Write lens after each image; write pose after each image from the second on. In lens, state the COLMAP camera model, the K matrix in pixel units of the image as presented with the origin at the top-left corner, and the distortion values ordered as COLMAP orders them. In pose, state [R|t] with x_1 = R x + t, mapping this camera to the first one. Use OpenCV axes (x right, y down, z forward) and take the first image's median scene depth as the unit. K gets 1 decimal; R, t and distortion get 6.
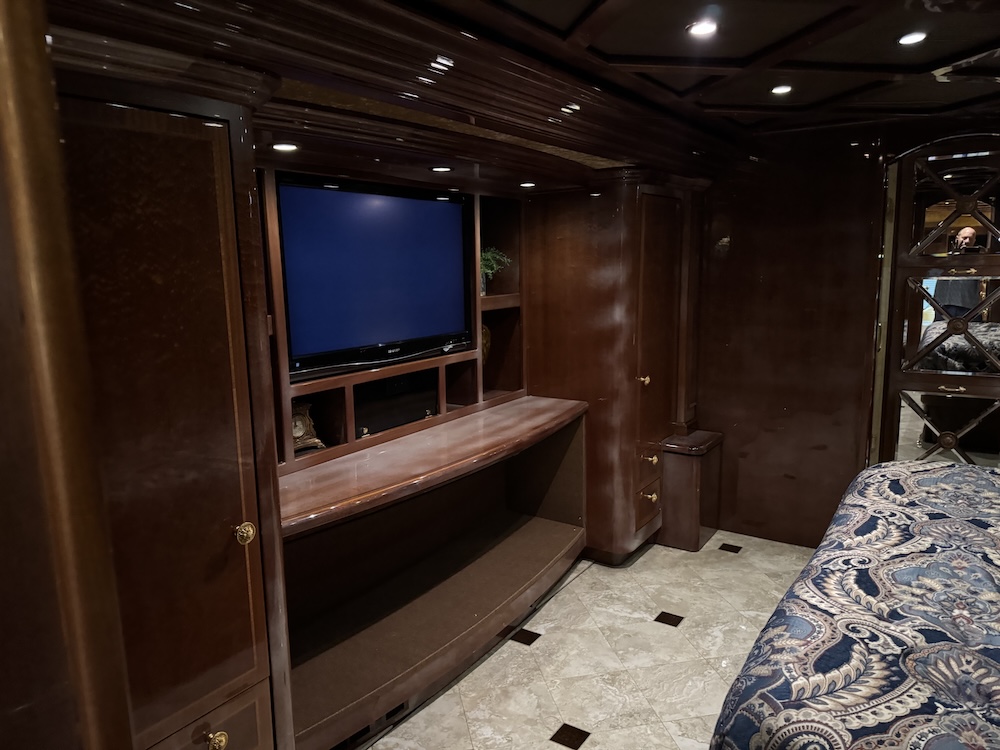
lens RADIAL K [[700.1, 0, 497.1], [0, 700.1, 372.2], [0, 0, 1]] dist [0.030046, -0.041543]
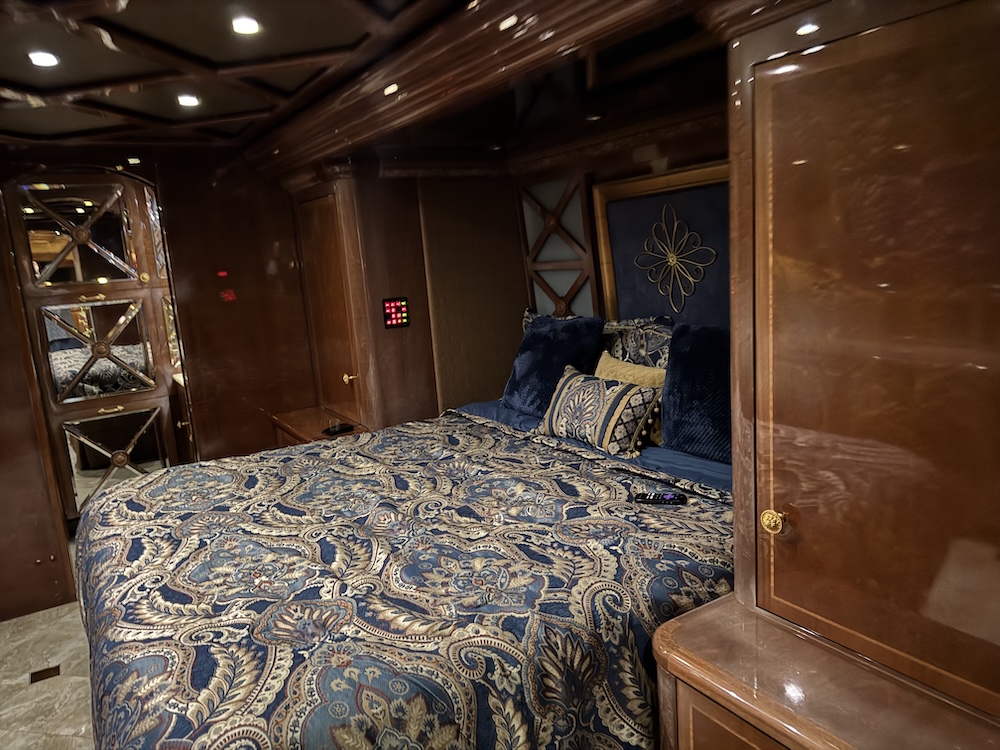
lens RADIAL K [[700.1, 0, 497.3], [0, 700.1, 383.3], [0, 0, 1]] dist [0.030046, -0.041543]
pose [[0.390987, -0.170436, 0.904478, -0.167939], [0.200411, 0.974891, 0.097071, -0.003086], [-0.898312, 0.143313, 0.415327, 0.133512]]
